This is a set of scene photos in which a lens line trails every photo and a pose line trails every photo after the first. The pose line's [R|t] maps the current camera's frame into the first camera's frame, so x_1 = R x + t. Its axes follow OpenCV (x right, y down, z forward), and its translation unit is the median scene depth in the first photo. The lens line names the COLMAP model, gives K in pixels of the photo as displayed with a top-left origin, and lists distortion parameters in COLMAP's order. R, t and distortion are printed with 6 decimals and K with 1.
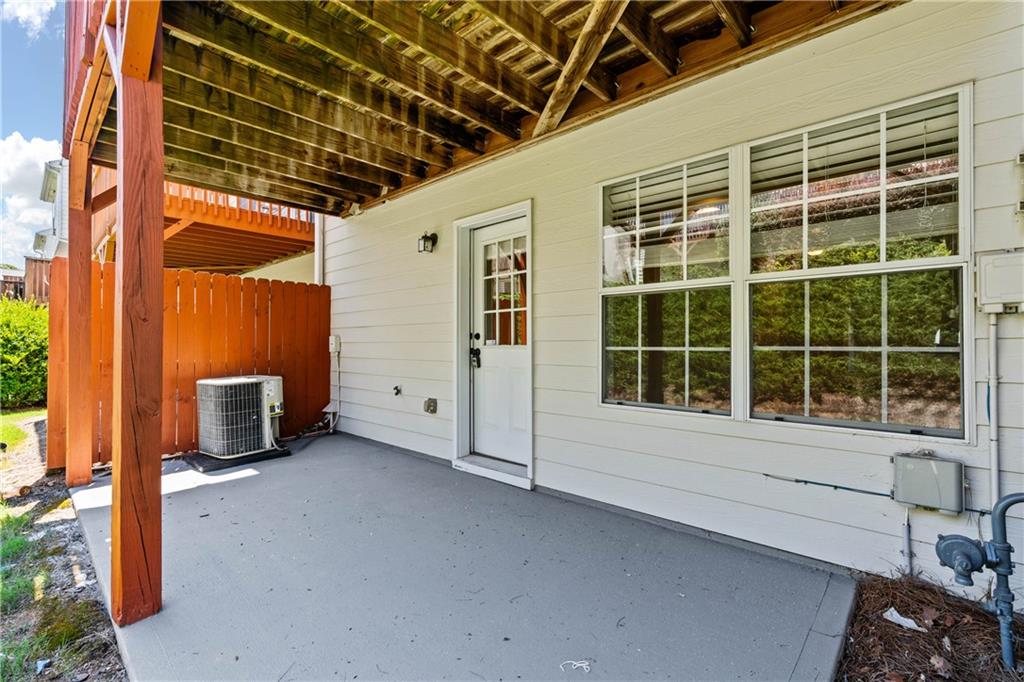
lens RADIAL K [[463.9, 0, 512.0], [0, 463.9, 340.0], [0, 0, 1]] dist [-0.003431, -0.000206]
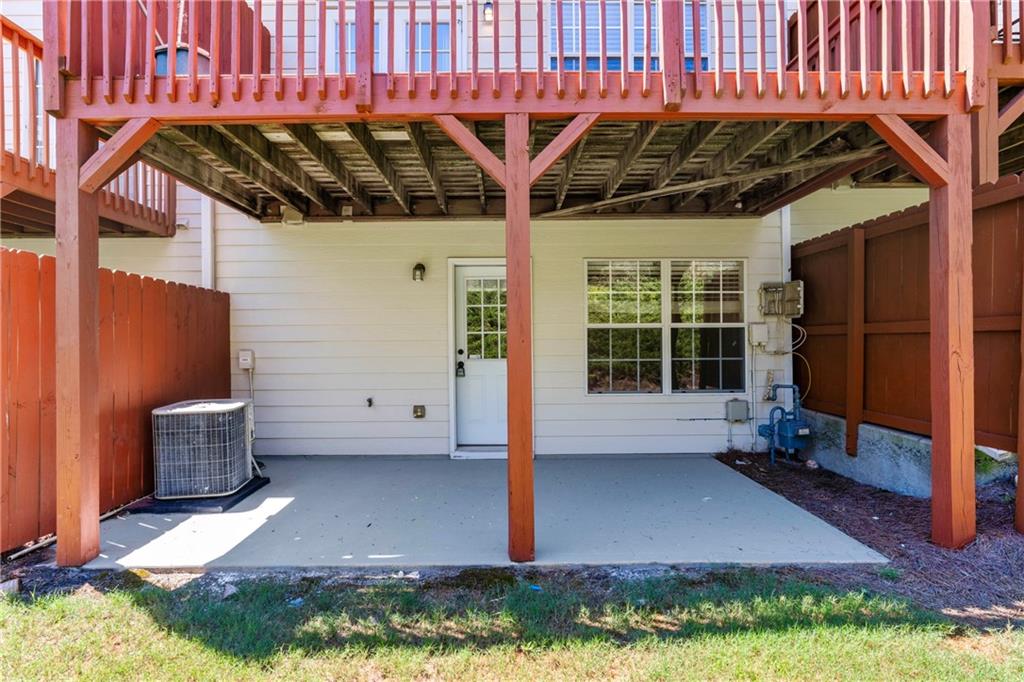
lens RADIAL K [[463.9, 0, 512.0], [0, 463.9, 340.0], [0, 0, 1]] dist [-0.003431, -0.000206]
pose [[0.729645, 0.004892, 0.683809, -0.852068], [-0.000047, 0.999975, -0.007104, -0.031838], [-0.683826, 0.005151, 0.729627, -0.012747]]
